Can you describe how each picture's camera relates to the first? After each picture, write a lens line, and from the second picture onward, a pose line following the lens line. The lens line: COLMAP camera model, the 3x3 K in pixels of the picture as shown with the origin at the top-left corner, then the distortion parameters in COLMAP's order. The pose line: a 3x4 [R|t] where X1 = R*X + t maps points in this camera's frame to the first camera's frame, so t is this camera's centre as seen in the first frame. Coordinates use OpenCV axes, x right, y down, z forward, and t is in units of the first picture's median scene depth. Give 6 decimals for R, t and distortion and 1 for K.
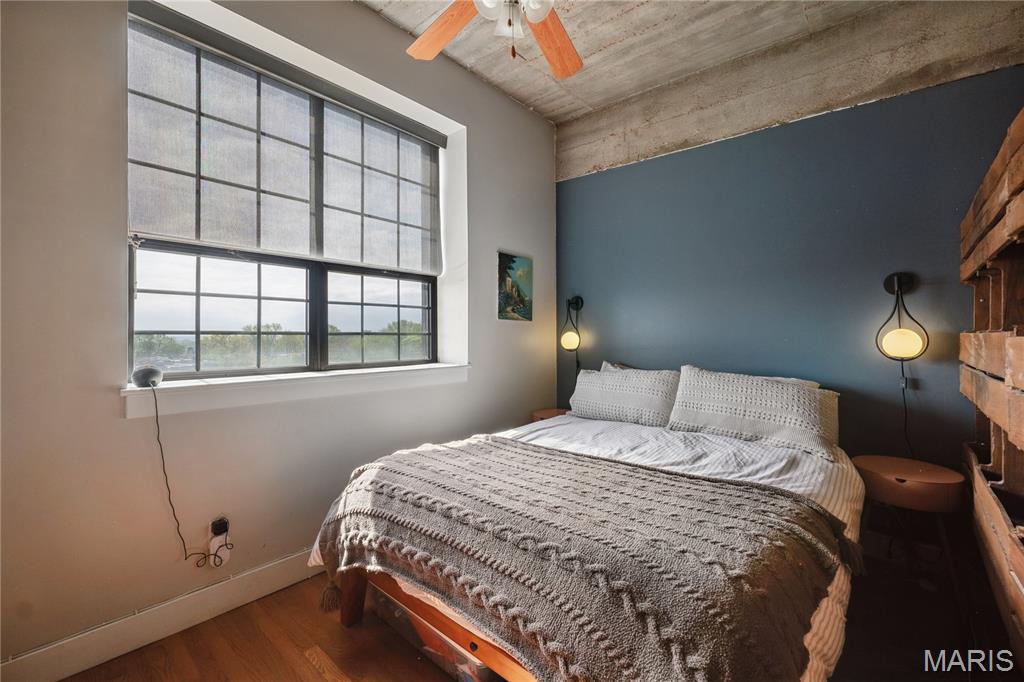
lens RADIAL K [[429.1, 0, 518.0], [0, 429.1, 336.5], [0, 0, 1]] dist [-0.000252, -0.000021]
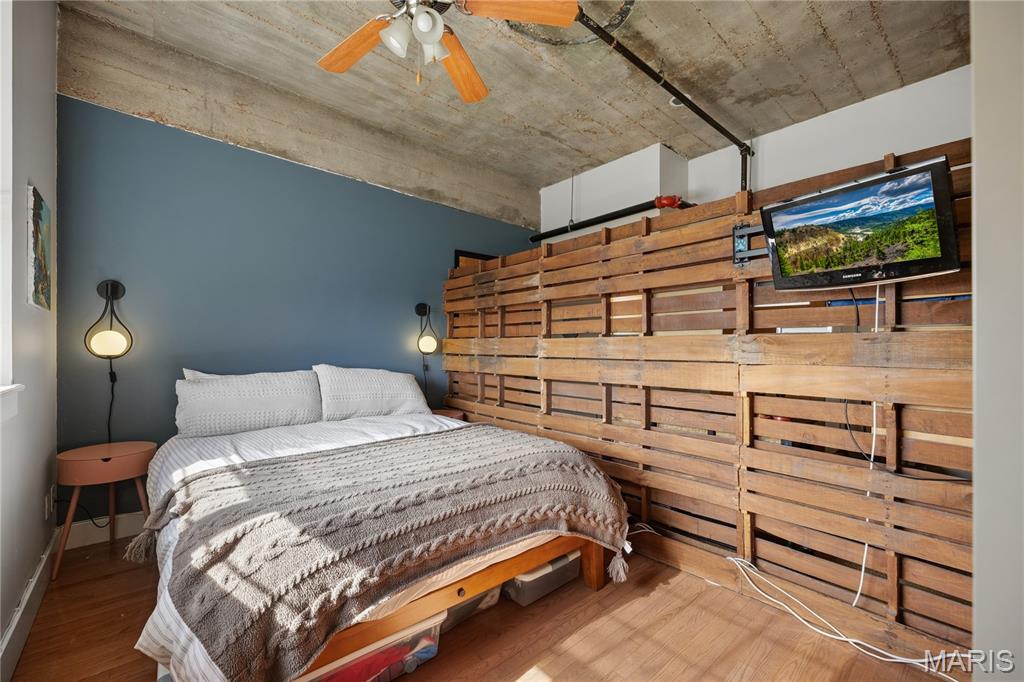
lens RADIAL K [[421.8, 0, 517.5], [0, 421.8, 346.6], [0, 0, 1]] dist [0.000008, -0.000023]
pose [[0.133391, -0.000757, 0.991063, -0.695469], [0.000409, 1.000000, 0.000709, 0.021764], [-0.991063, 0.000311, 0.133391, 0.386887]]
